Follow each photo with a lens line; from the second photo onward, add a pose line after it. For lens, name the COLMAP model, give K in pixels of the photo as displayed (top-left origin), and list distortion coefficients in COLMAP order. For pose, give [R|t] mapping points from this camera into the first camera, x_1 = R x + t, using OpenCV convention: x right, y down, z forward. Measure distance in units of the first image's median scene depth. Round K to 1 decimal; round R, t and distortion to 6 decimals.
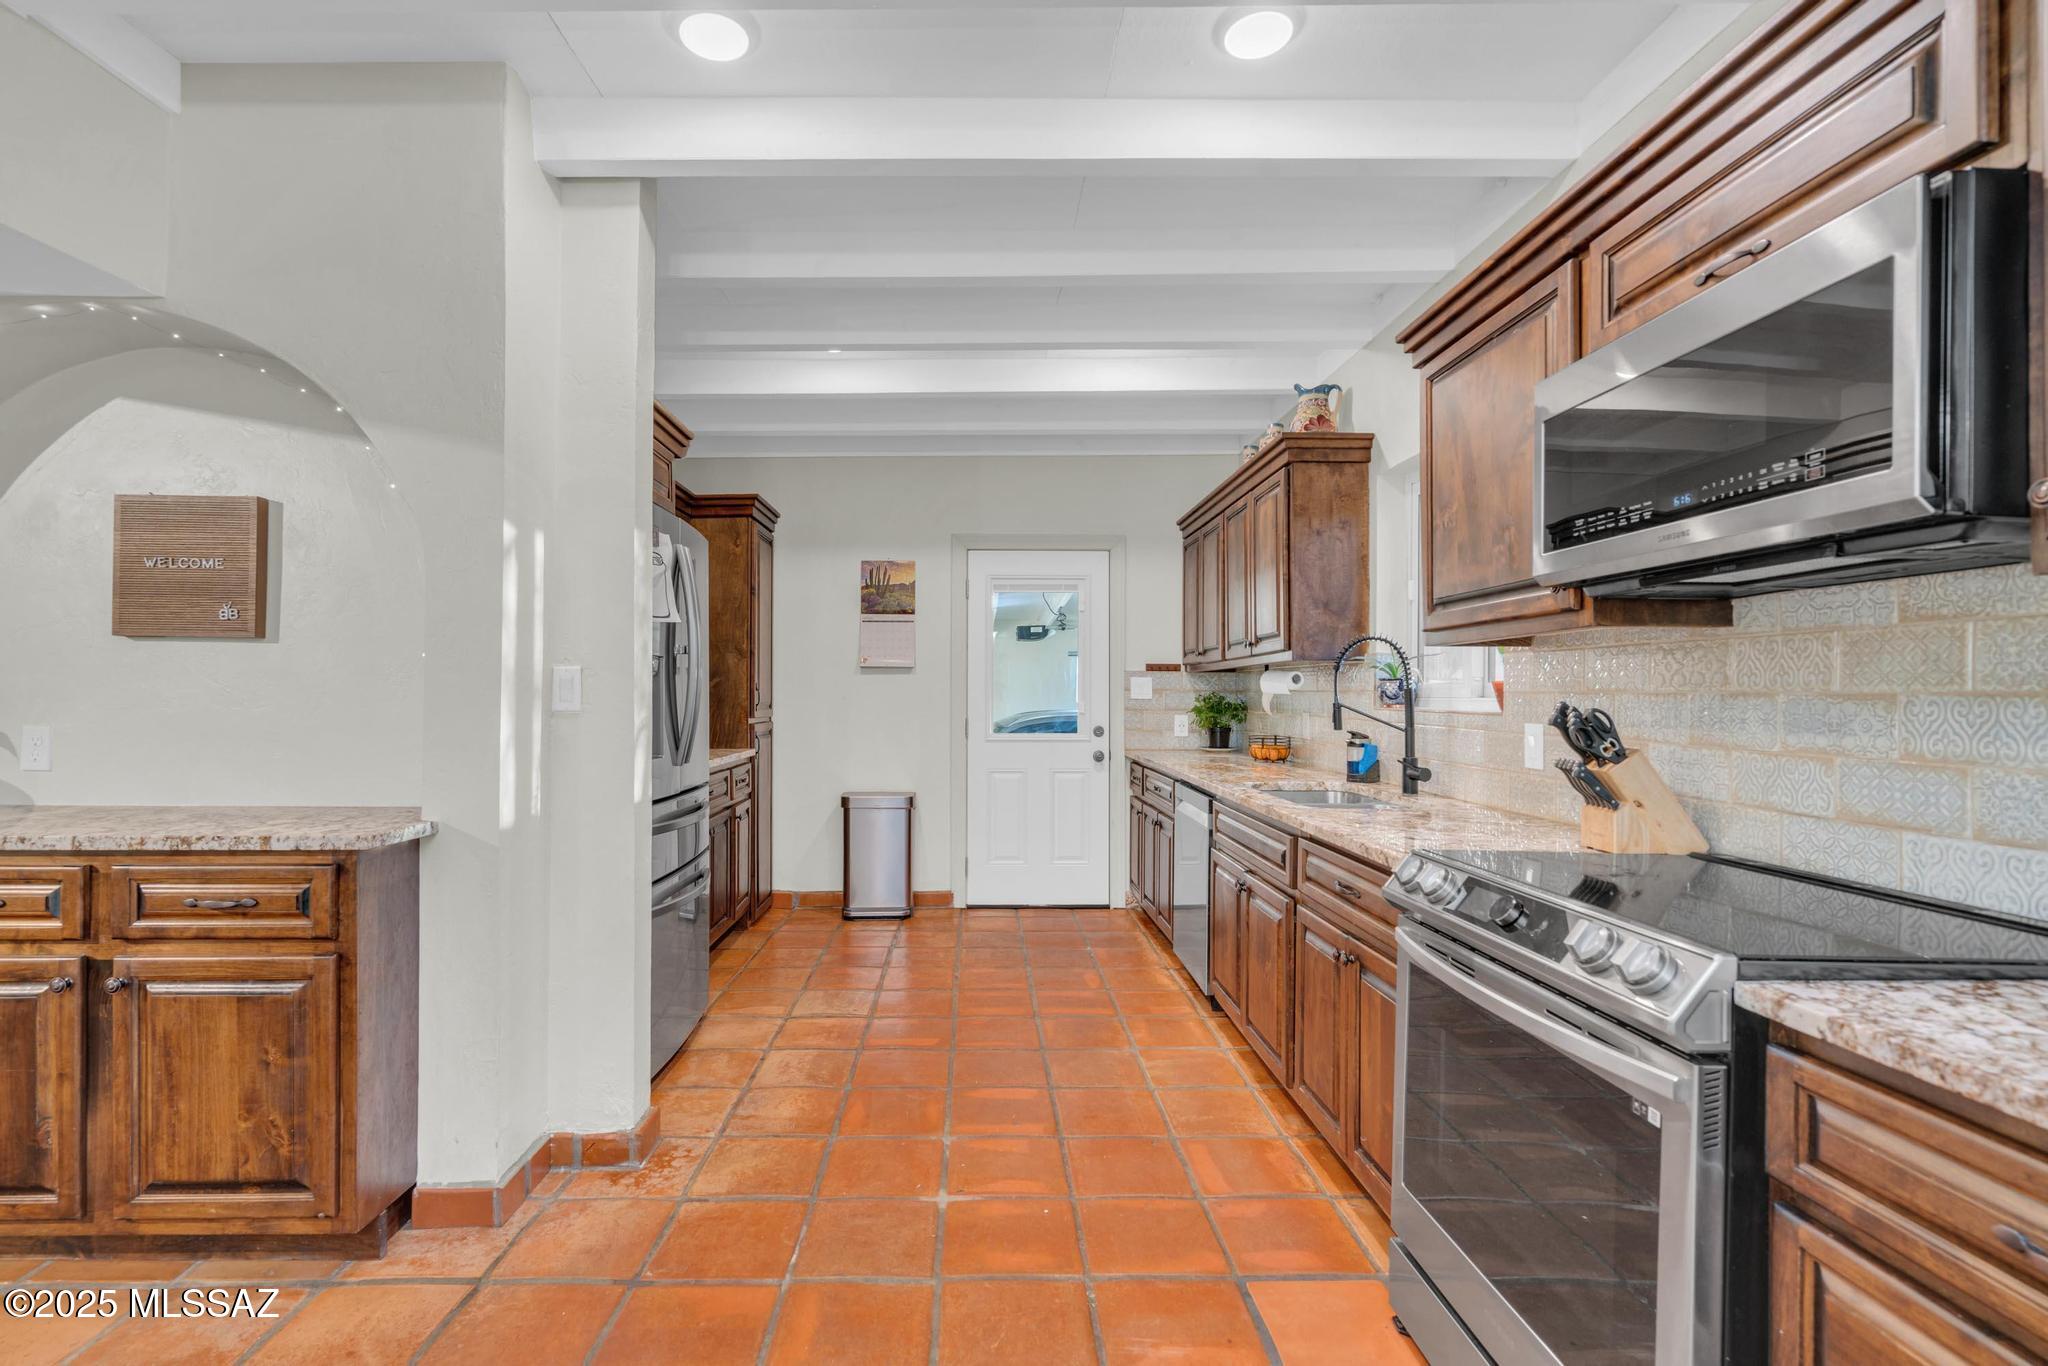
lens RADIAL K [[926.4, 0, 1011.9], [0, 926.4, 685.5], [0, 0, 1]] dist [-0.009808, -0.001151]
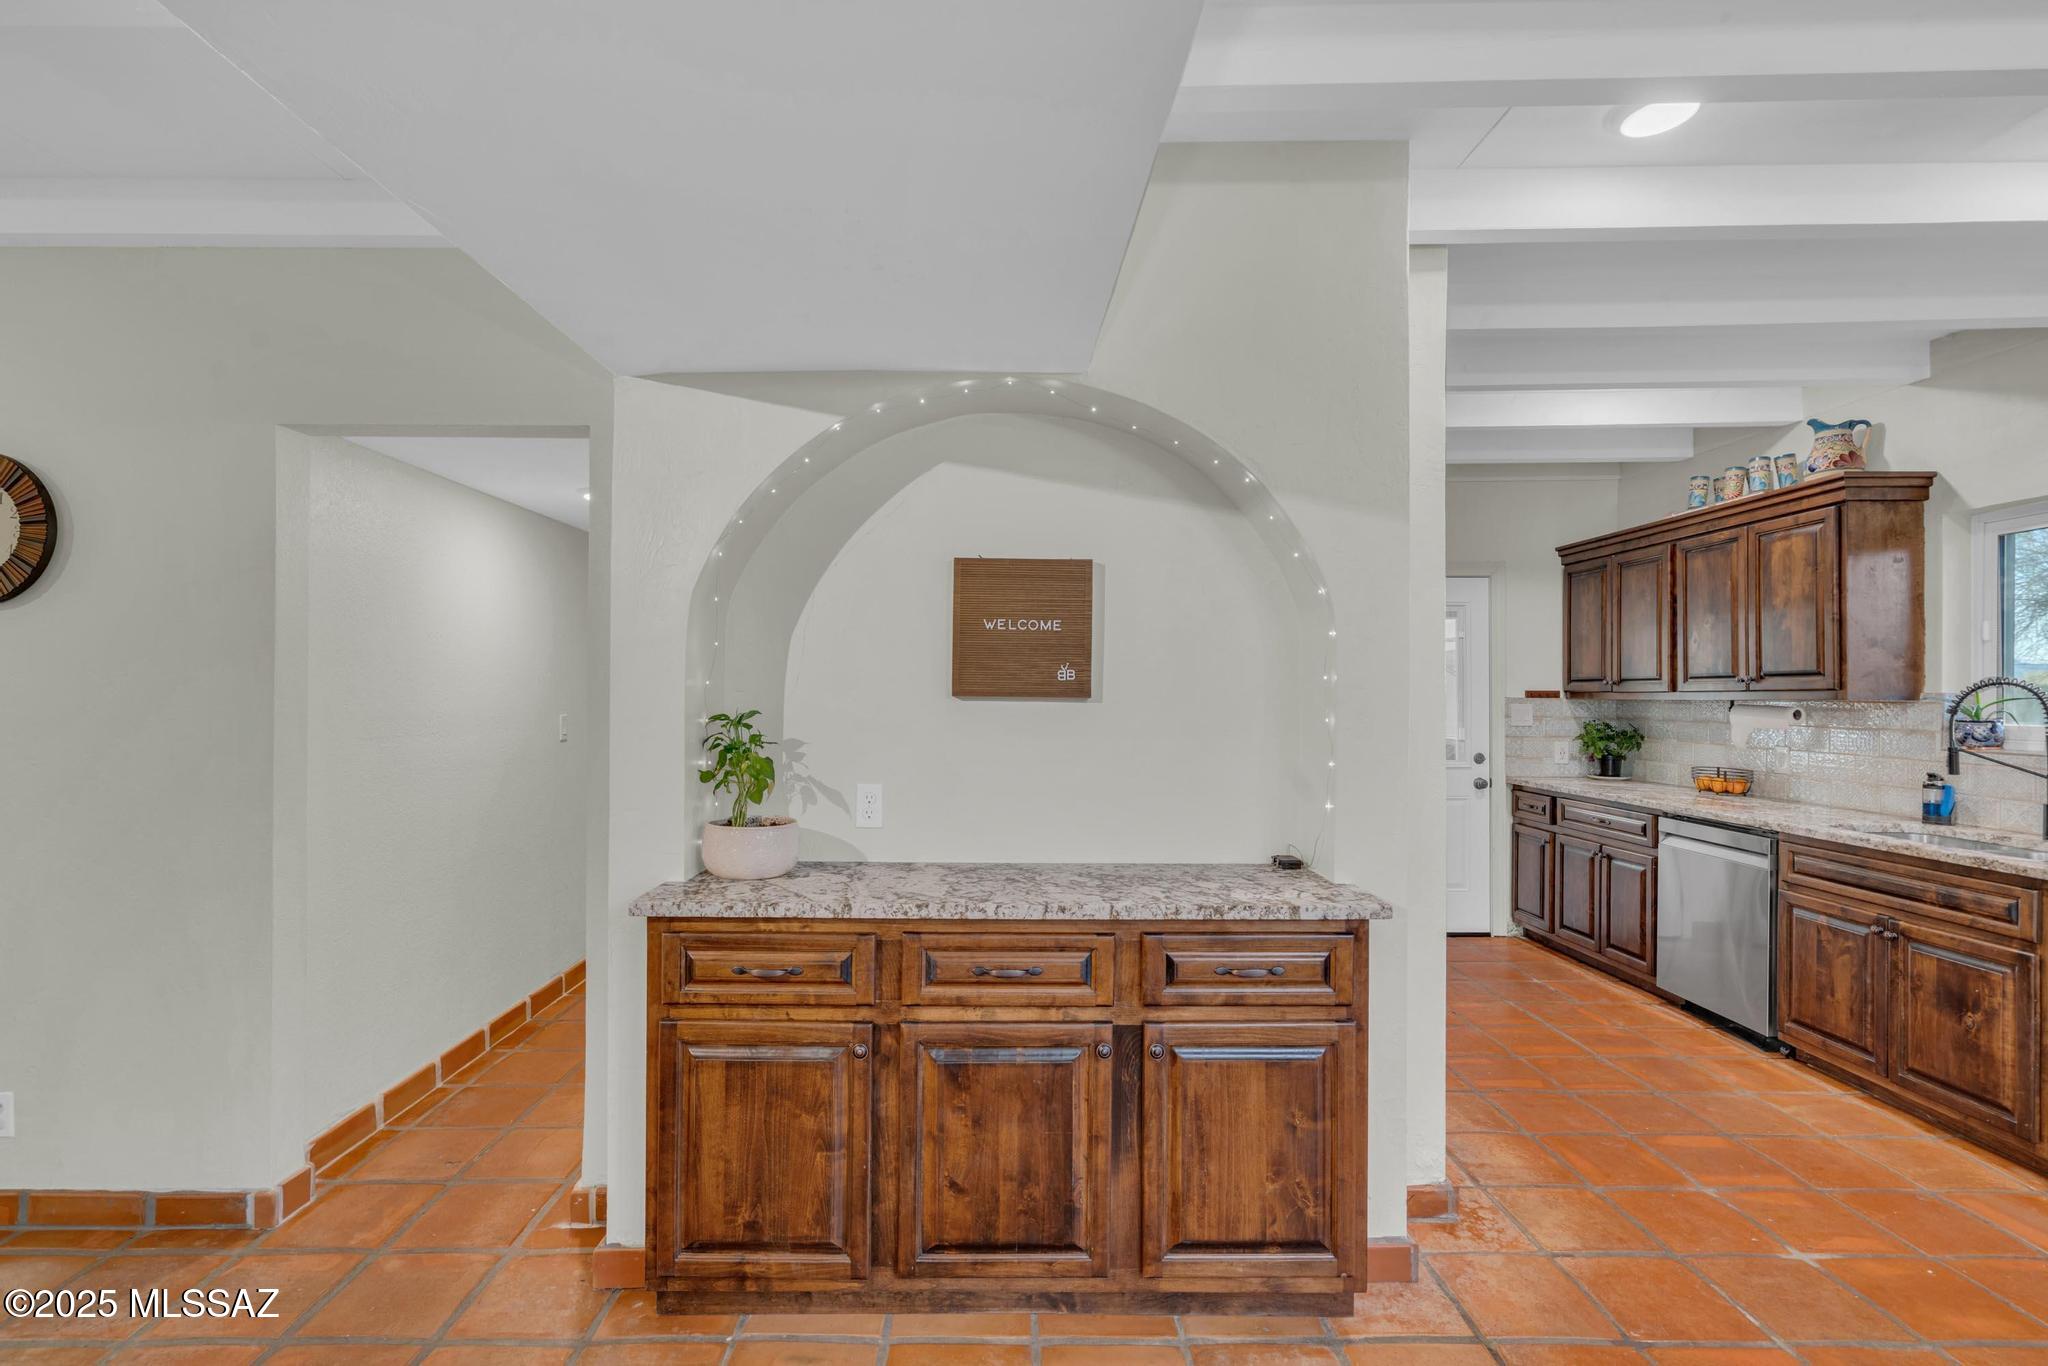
lens RADIAL K [[926.4, 0, 1024.0], [0, 926.4, 687.1], [0, 0, 1]] dist [-0.009808, -0.001151]
pose [[0.999110, -0.000074, -0.042188, -1.068495], [0.000028, 0.999999, -0.001095, -0.079468], [0.042188, 0.001093, 0.999109, -0.045539]]
